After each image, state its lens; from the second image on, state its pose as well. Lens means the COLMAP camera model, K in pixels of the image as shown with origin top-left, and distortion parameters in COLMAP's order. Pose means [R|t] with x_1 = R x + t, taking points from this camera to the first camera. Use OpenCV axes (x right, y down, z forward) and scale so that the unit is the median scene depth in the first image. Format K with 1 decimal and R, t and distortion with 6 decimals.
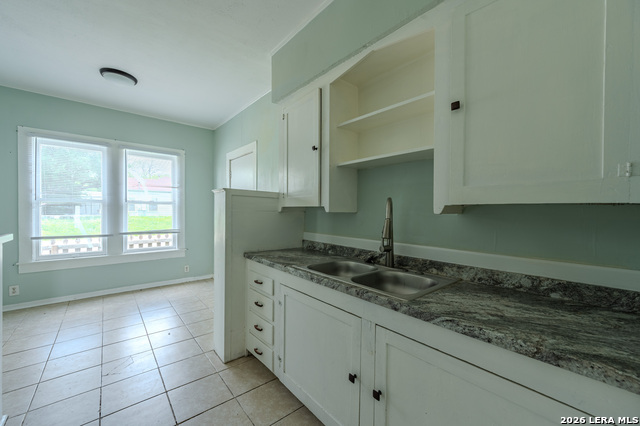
lens RADIAL K [[251.5, 0, 319.0], [0, 251.5, 212.4], [0, 0, 1]] dist [-0.000254, -0.000222]
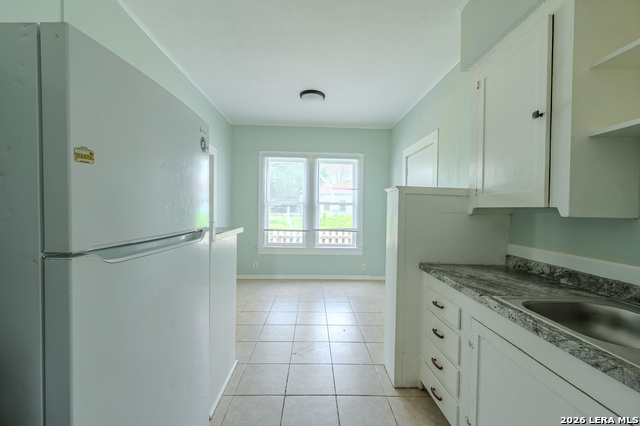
lens RADIAL K [[251.5, 0, 319.0], [0, 251.5, 212.4], [0, 0, 1]] dist [-0.000254, -0.000222]
pose [[0.777910, 0.013539, -0.628230, -0.038309], [-0.015559, 0.999876, 0.002282, -0.003110], [0.628183, 0.008000, 0.778024, 0.144669]]
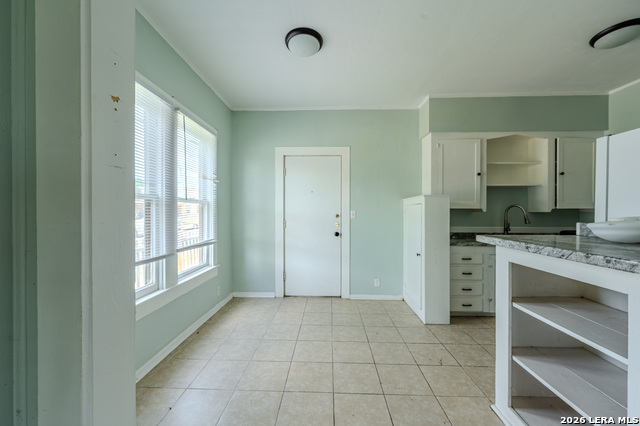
lens RADIAL K [[251.5, 0, 319.0], [0, 251.5, 212.4], [0, 0, 1]] dist [-0.000254, -0.000222]
pose [[0.676370, -0.007371, 0.736525, -1.715178], [0.009224, 0.999956, 0.001536, -0.010866], [-0.736504, 0.005755, 0.676408, 0.562248]]
